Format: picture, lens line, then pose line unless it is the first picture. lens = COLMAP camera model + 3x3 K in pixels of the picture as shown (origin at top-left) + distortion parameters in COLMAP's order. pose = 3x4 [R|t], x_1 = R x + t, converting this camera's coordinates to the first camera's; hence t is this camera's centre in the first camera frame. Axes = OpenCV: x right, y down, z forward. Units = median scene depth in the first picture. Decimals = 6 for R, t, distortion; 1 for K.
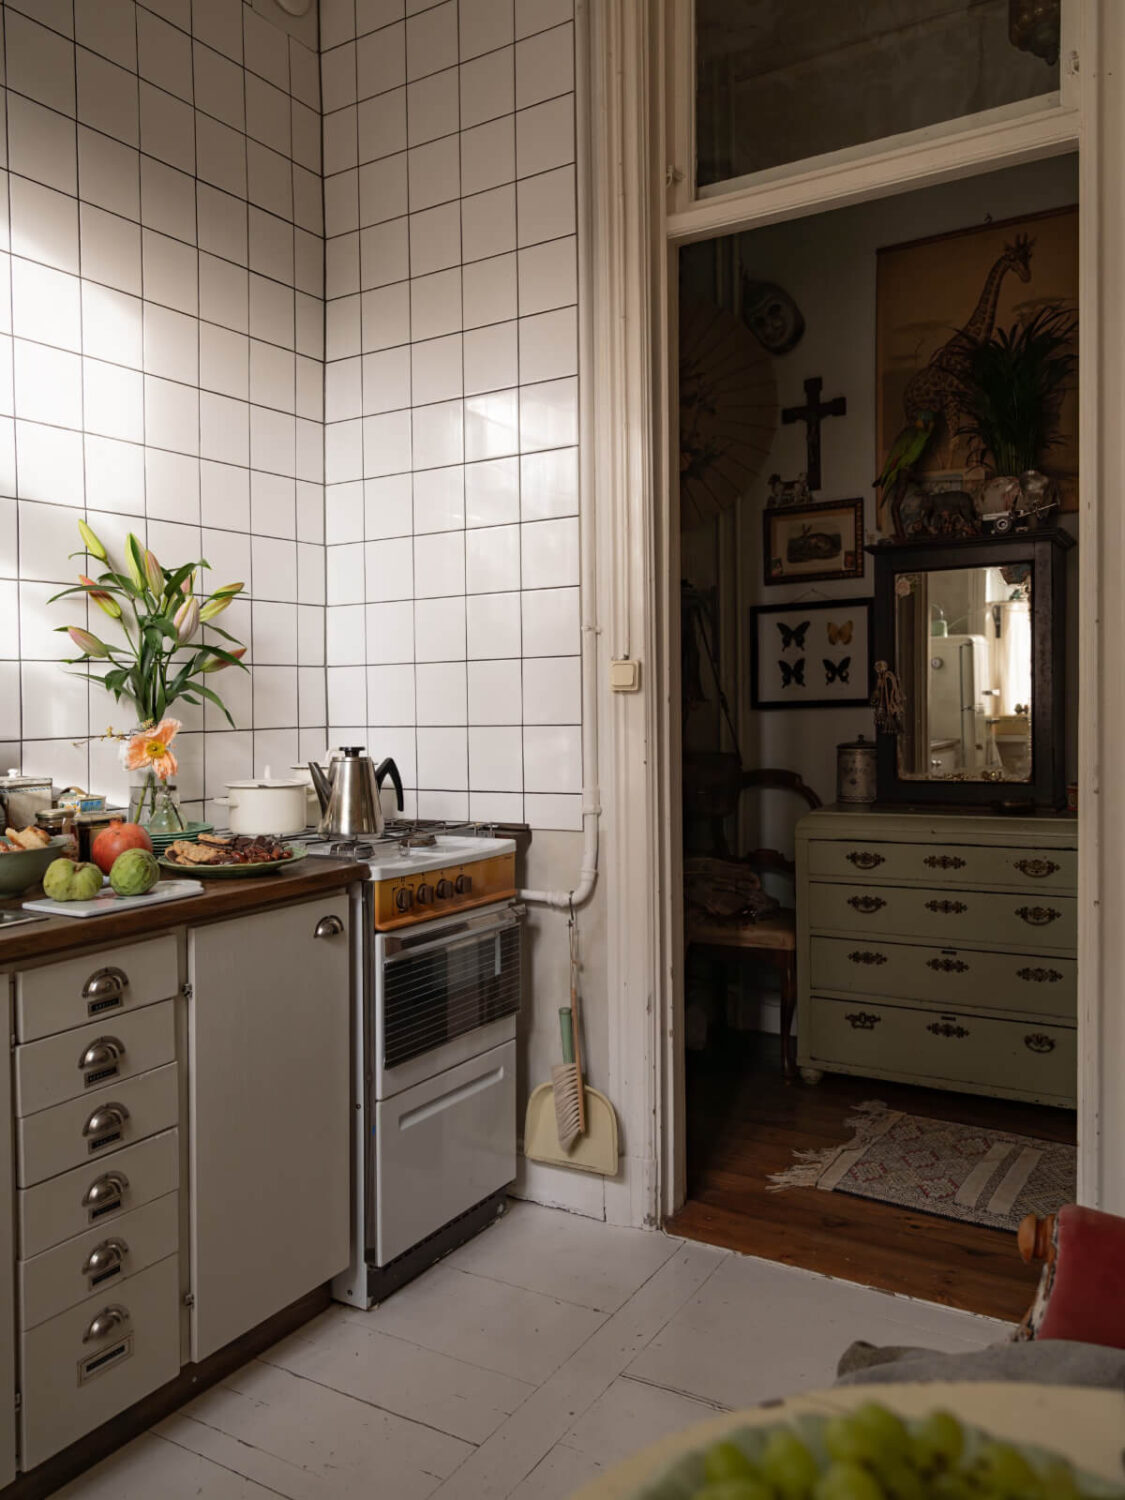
lens RADIAL K [[1159.0, 0, 517.8], [0, 1159.0, 728.8], [0, 0, 1]] dist [0.000138, -0.005082]
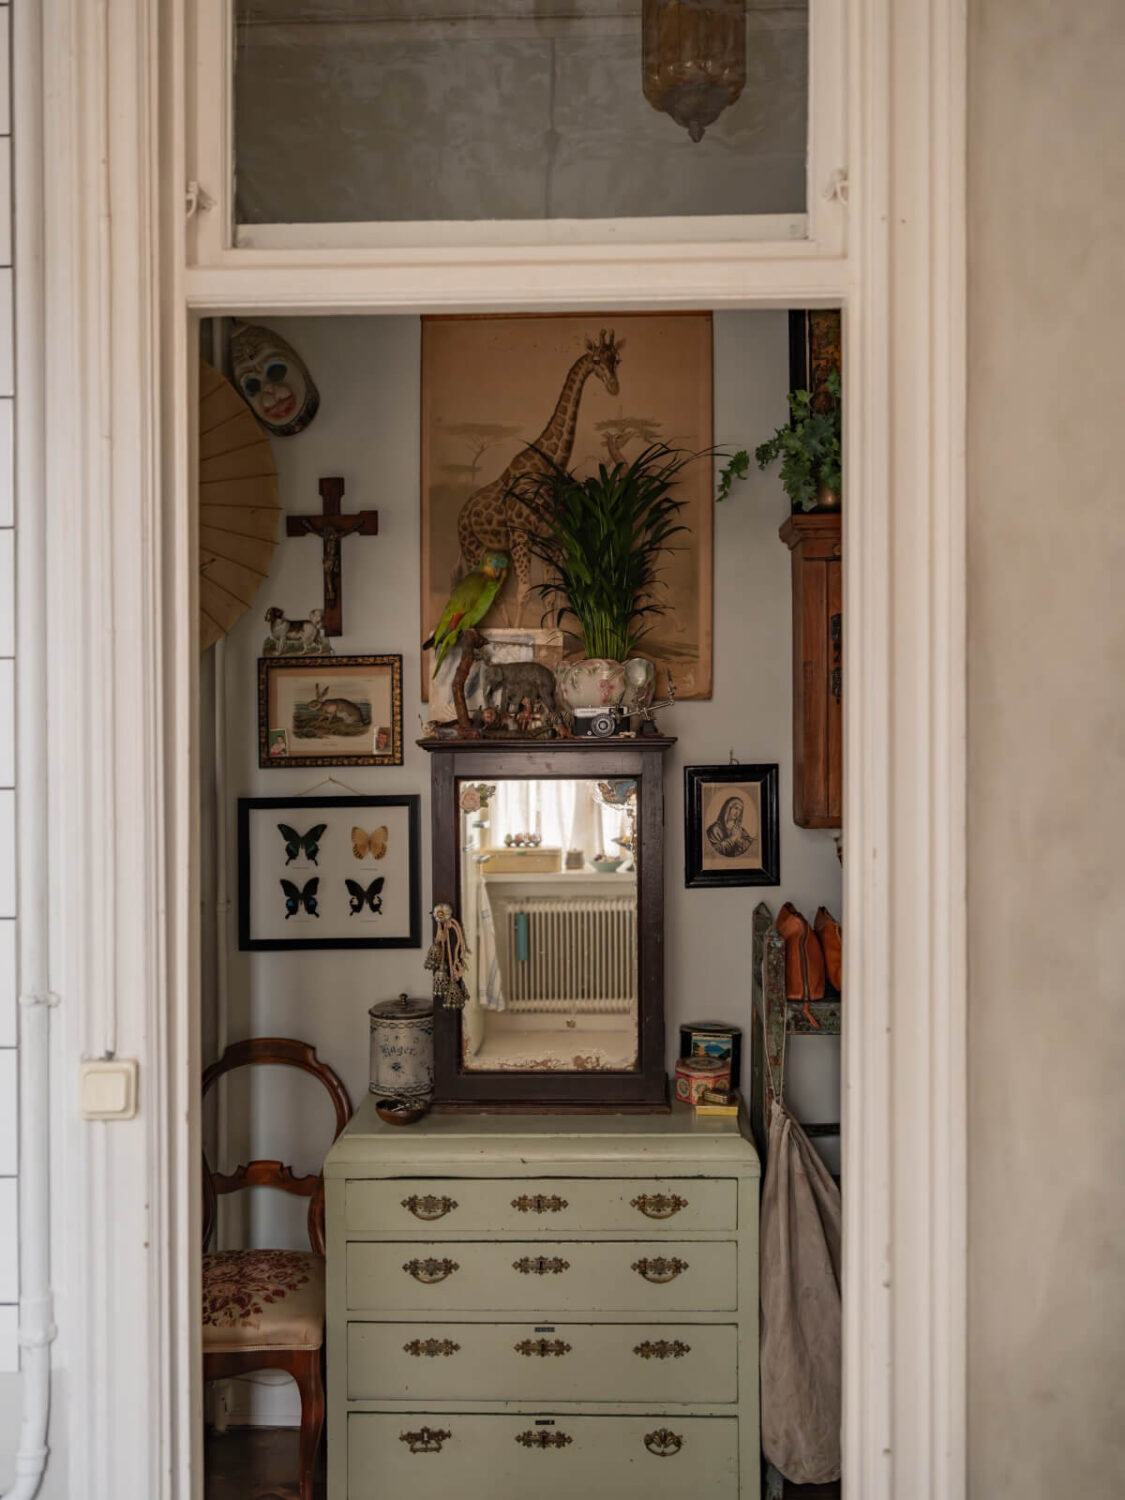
lens RADIAL K [[1352.5, 0, 584.9], [0, 1352.5, 732.4], [0, 0, 1]] dist [-0.000681, -0.007591]
pose [[0.864532, 0.006244, 0.502539, -0.024960], [0.003117, 0.999837, -0.017785, -0.146108], [-0.502568, 0.016942, 0.864372, 0.240035]]
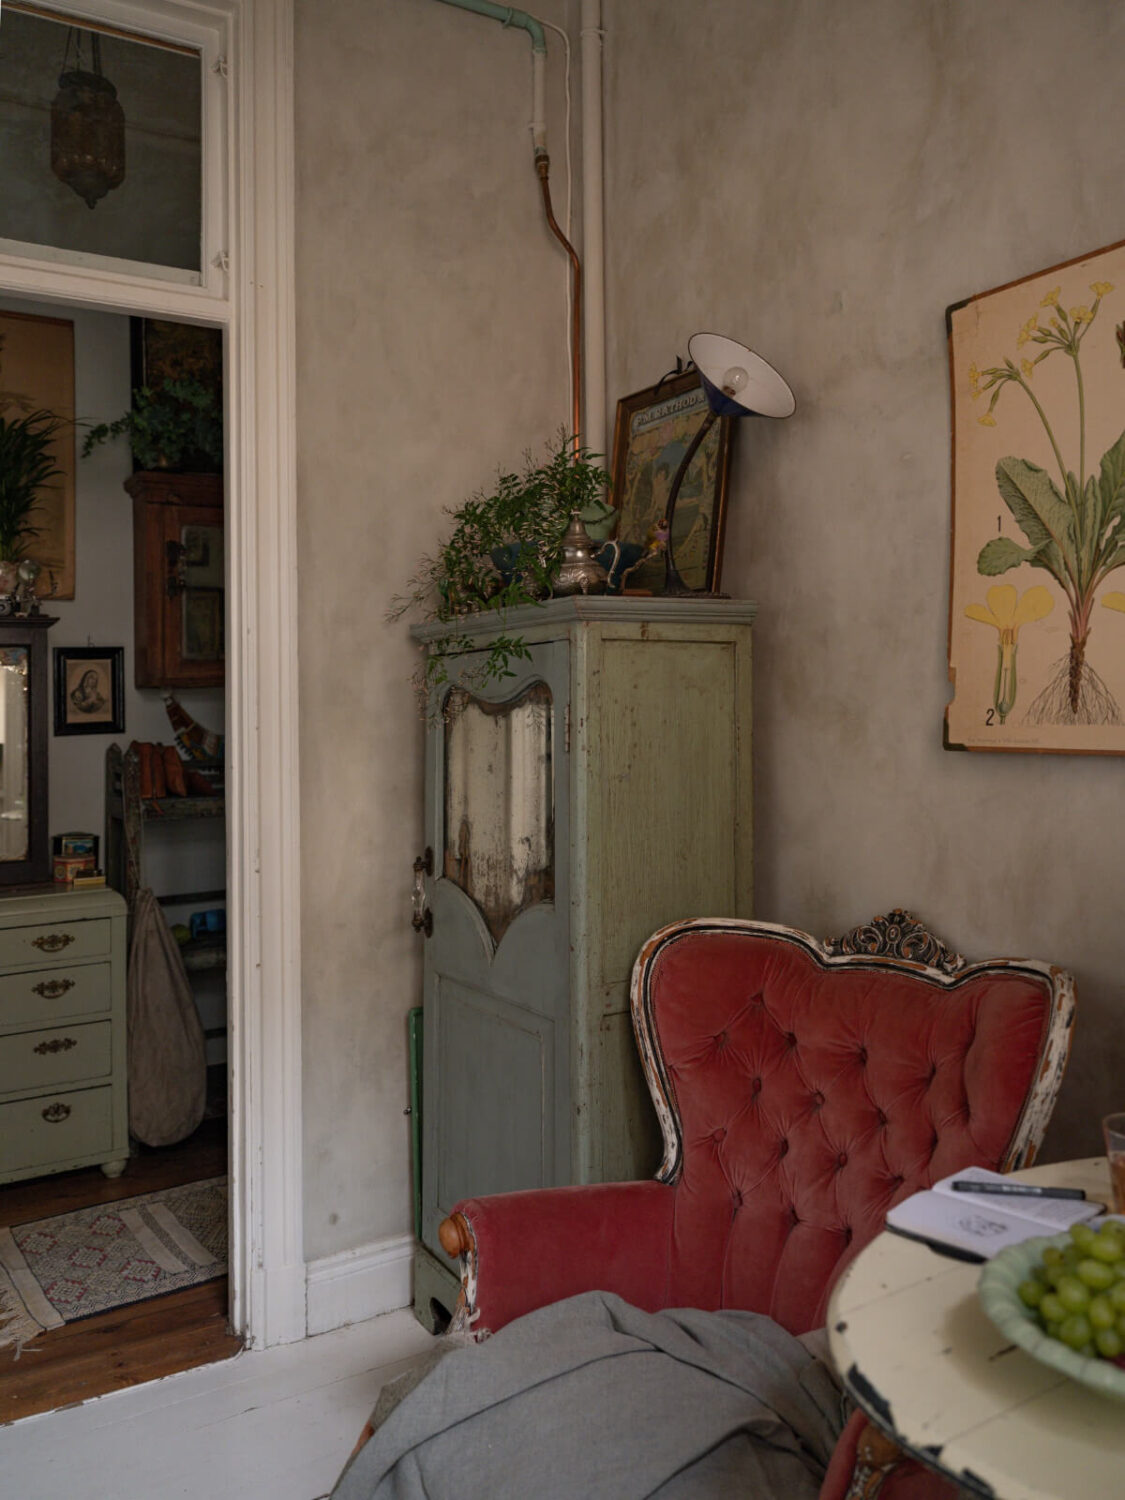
lens RADIAL K [[1183.5, 0, 518.7], [0, 1183.5, 688.1], [0, 0, 1]] dist [-0.000321, -0.001661]
pose [[0.467867, 0.032347, 0.883207, -0.266228], [0.026801, 0.998351, -0.050761, -0.037907], [-0.883393, 0.047421, 0.466228, 0.108869]]
